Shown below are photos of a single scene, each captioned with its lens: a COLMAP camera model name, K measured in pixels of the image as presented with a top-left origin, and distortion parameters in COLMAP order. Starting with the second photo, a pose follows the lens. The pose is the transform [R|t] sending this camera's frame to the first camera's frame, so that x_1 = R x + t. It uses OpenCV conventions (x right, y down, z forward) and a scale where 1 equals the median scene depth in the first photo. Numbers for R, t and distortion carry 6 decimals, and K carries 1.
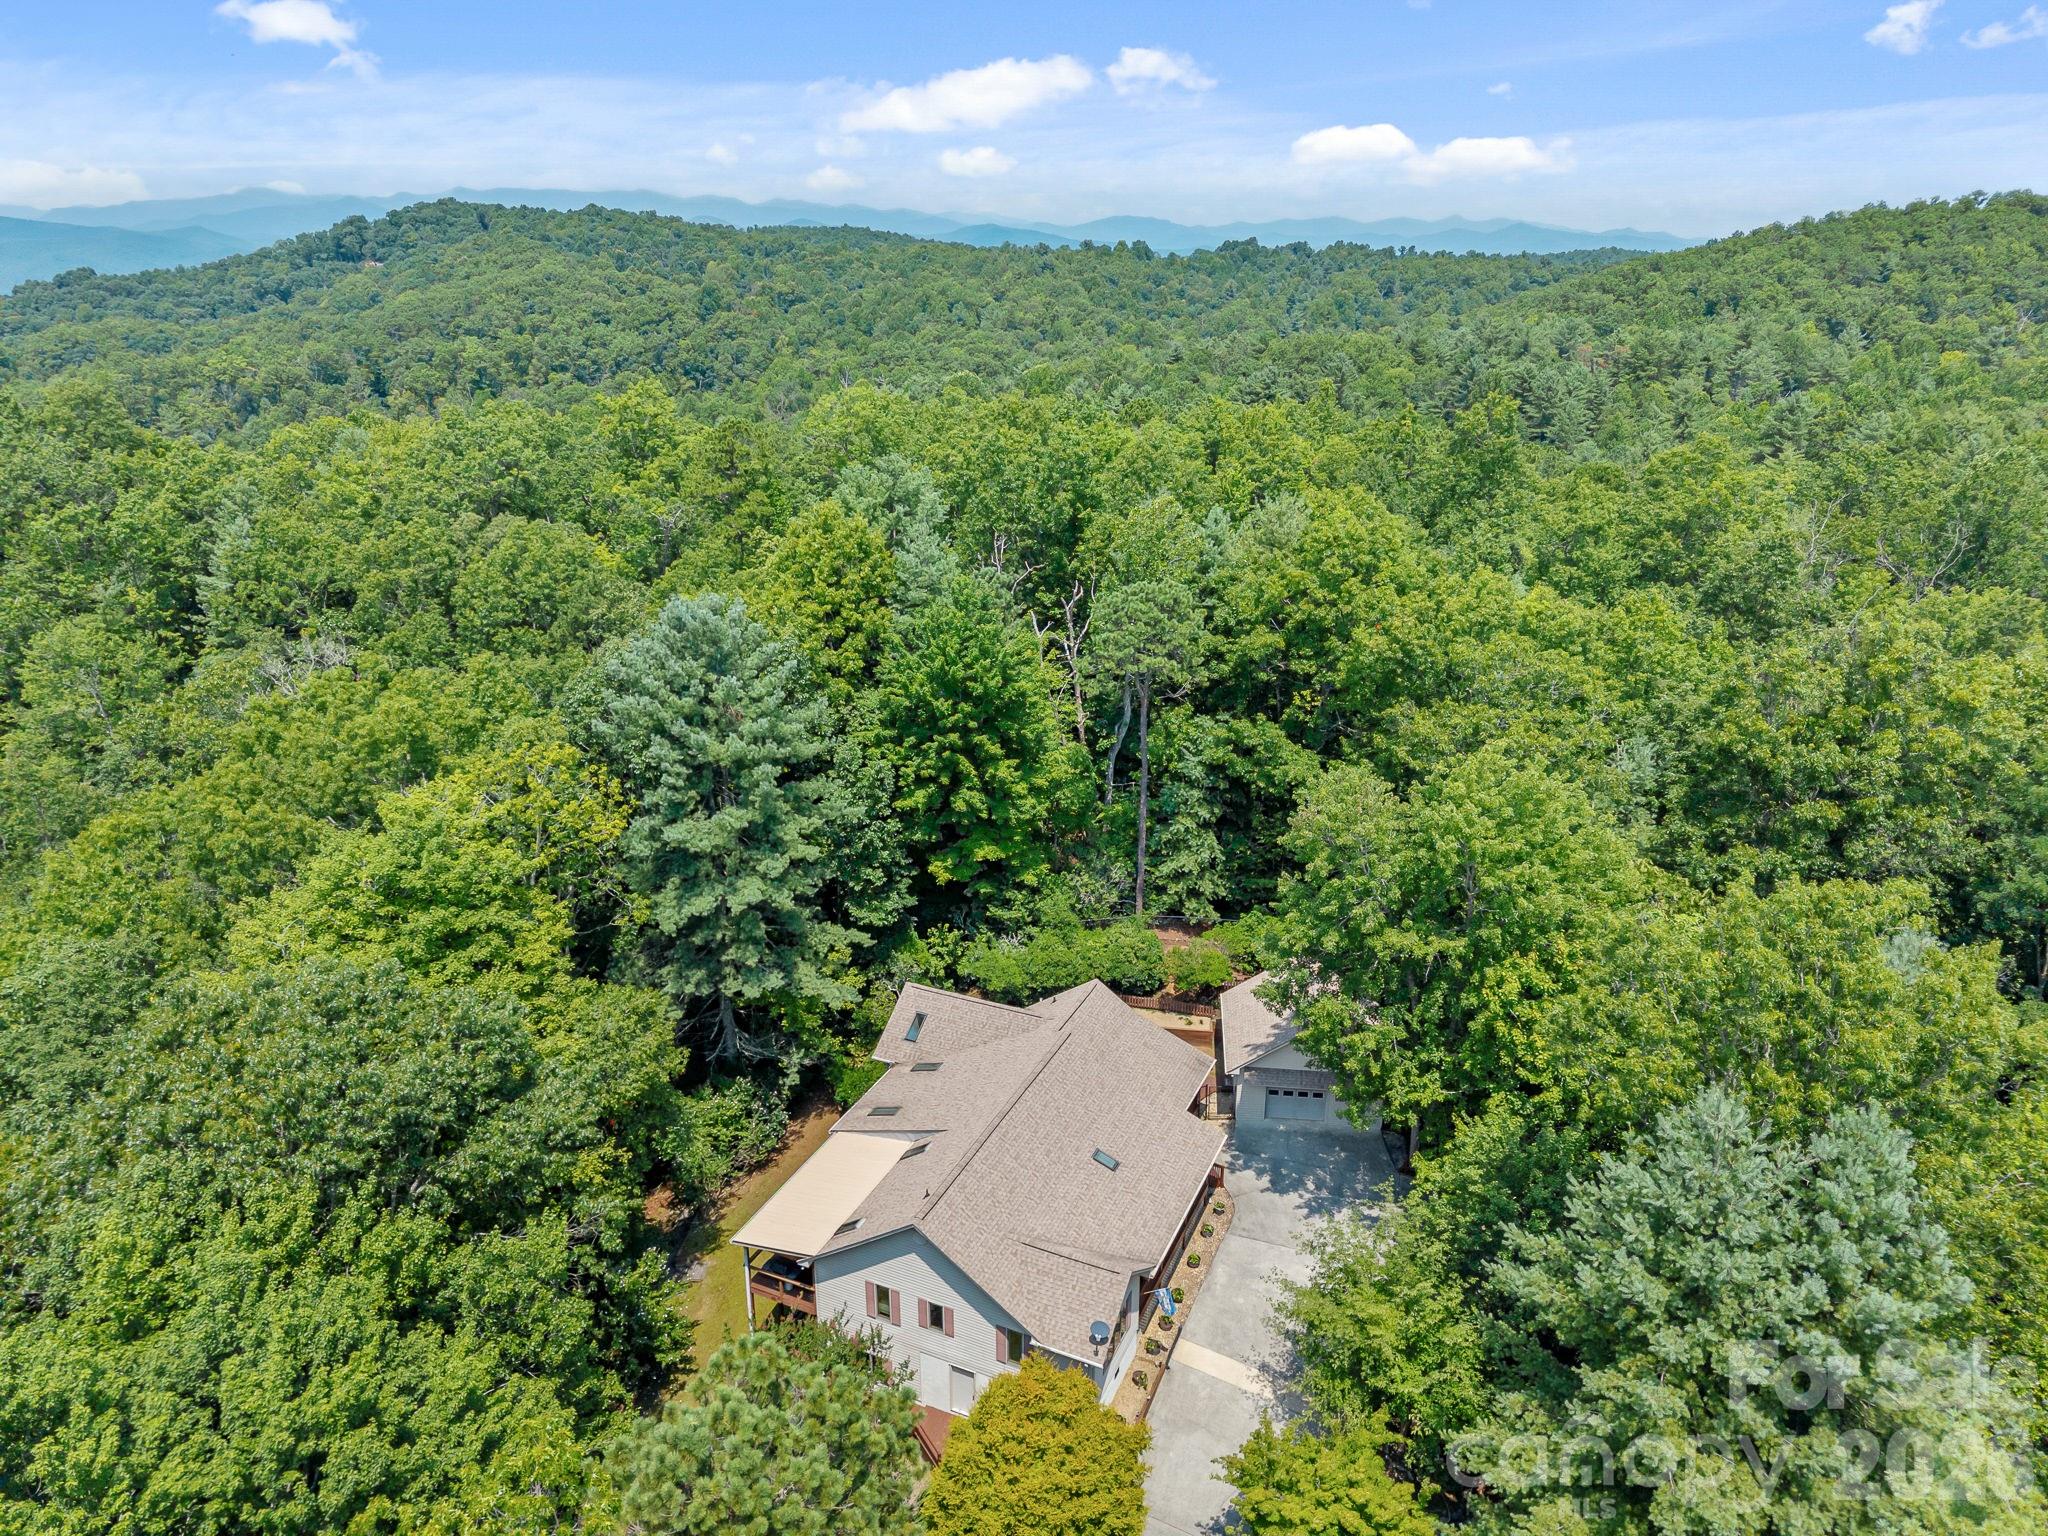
lens RADIAL K [[1366.4, 0, 1035.5], [0, 1366.4, 760.5], [0, 0, 1]] dist [0.075925, -0.105466]
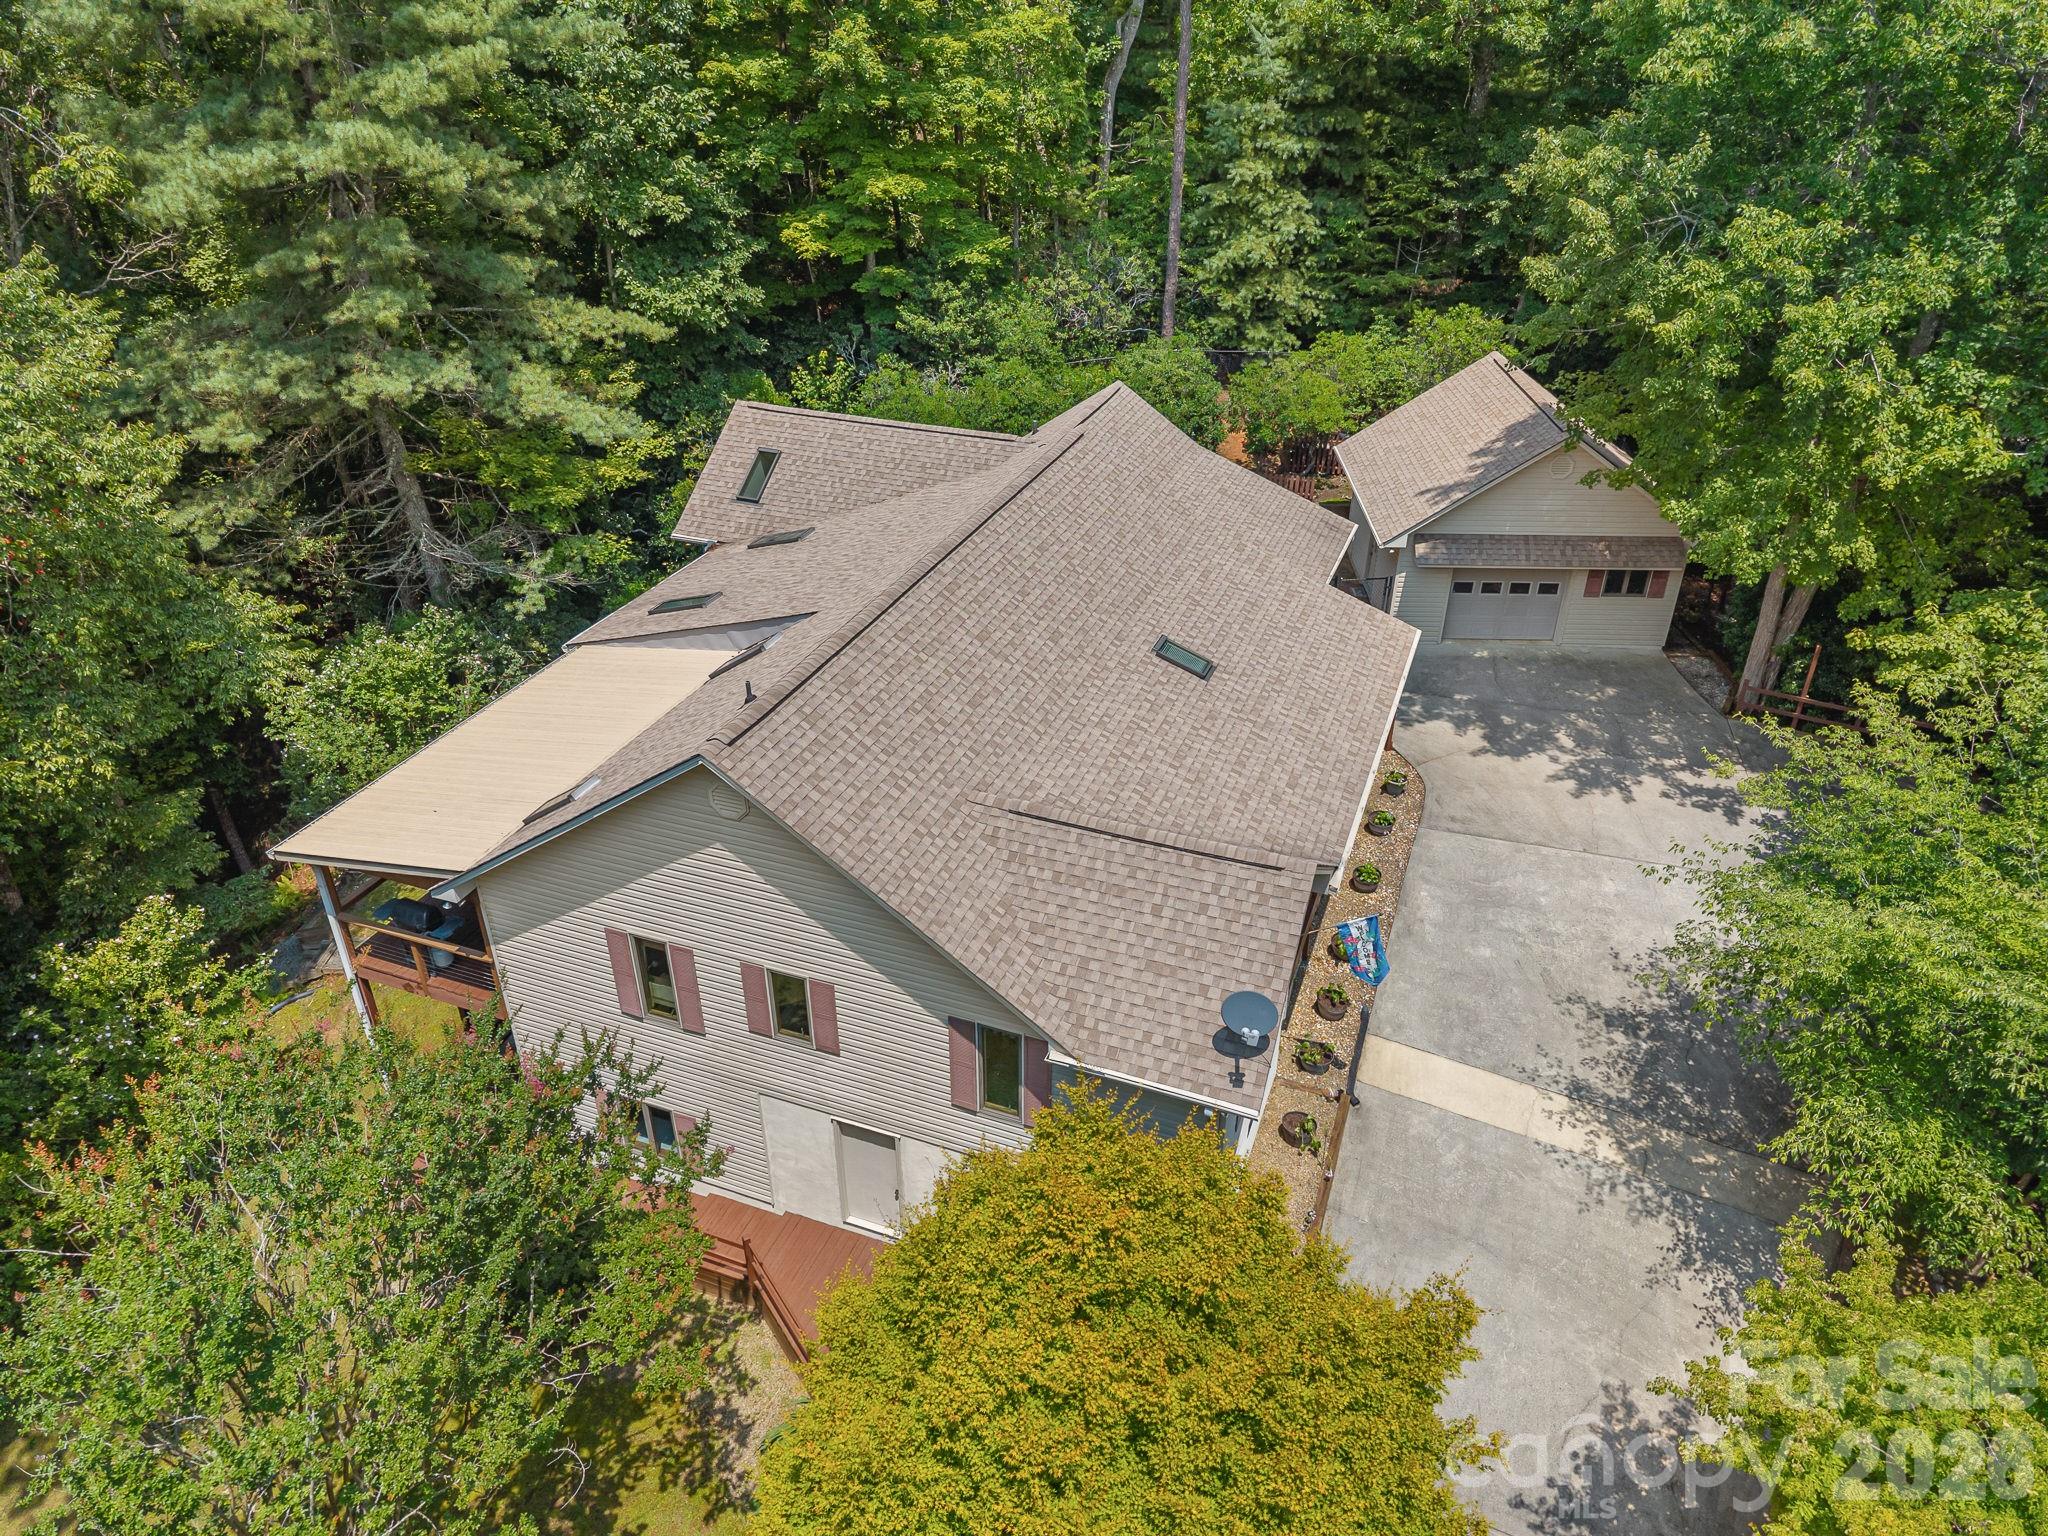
lens RADIAL K [[1361.8, 0, 1024.0], [0, 1361.8, 768.0], [0, 0, 1]] dist [0.054891, -0.111633]
pose [[0.998669, -0.030571, 0.041531, -0.015136], [0.022213, 0.981809, 0.188567, 0.206946], [-0.046540, -0.187393, 0.981182, 0.491194]]
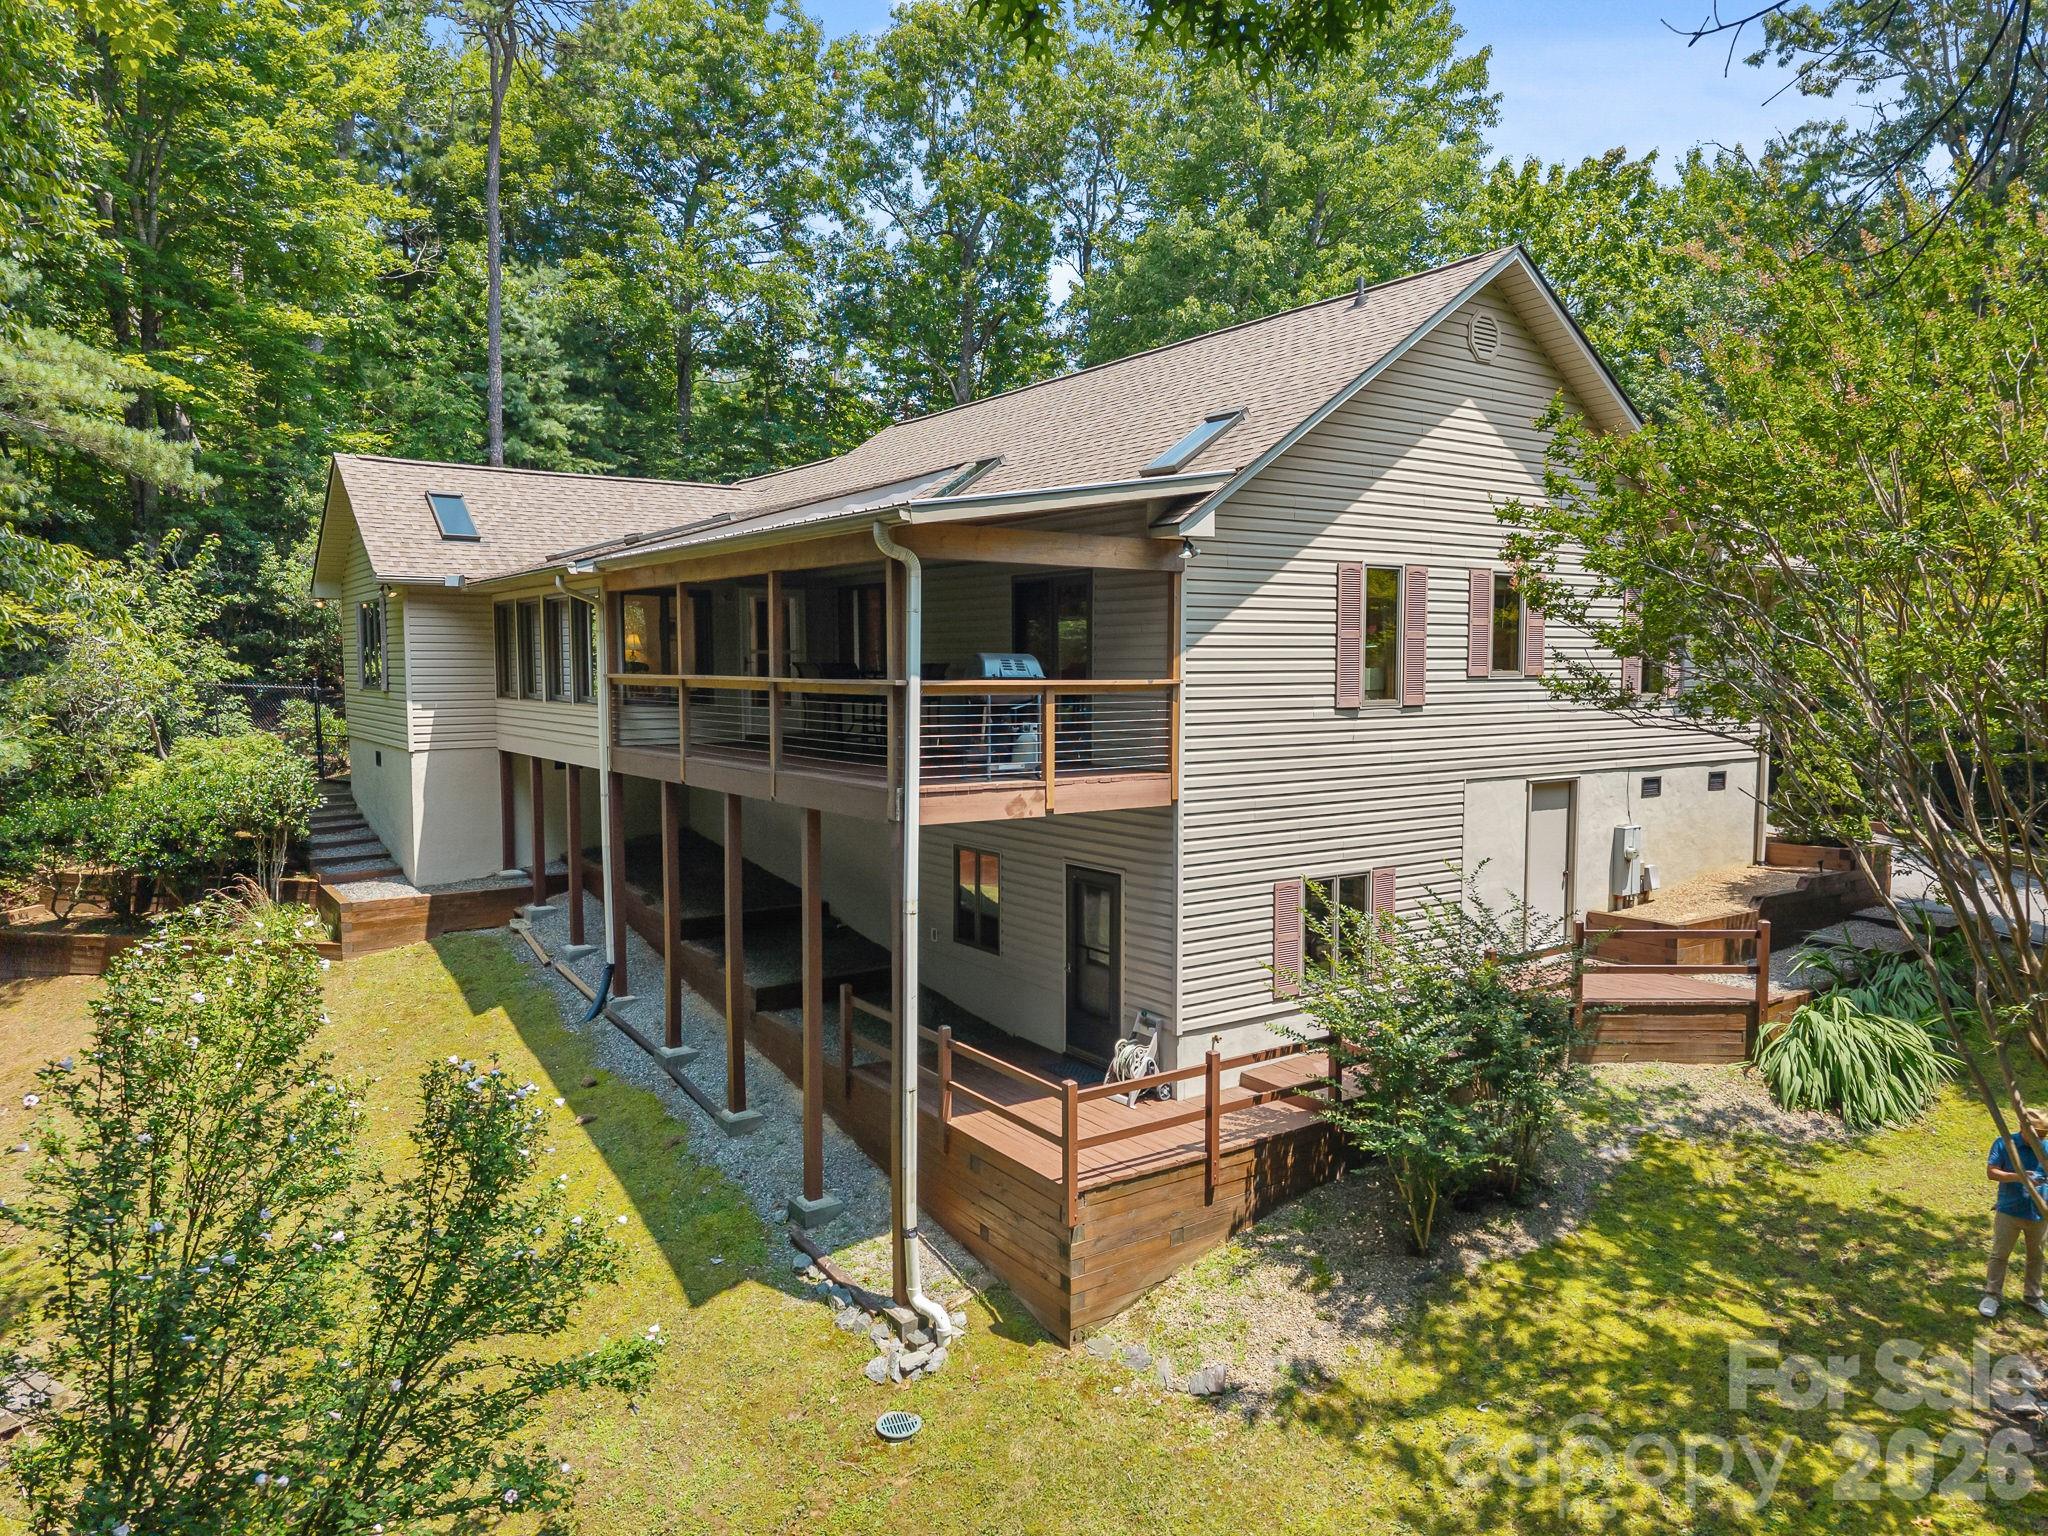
lens RADIAL K [[1361.8, 0, 1024.0], [0, 1361.8, 768.0], [0, 0, 1]] dist [0.054891, -0.111633]
pose [[0.515782, -0.068126, 0.854007, -0.338707], [0.295227, 0.949910, -0.102527, 0.344783], [-0.804245, 0.305008, 0.510059, 0.737003]]
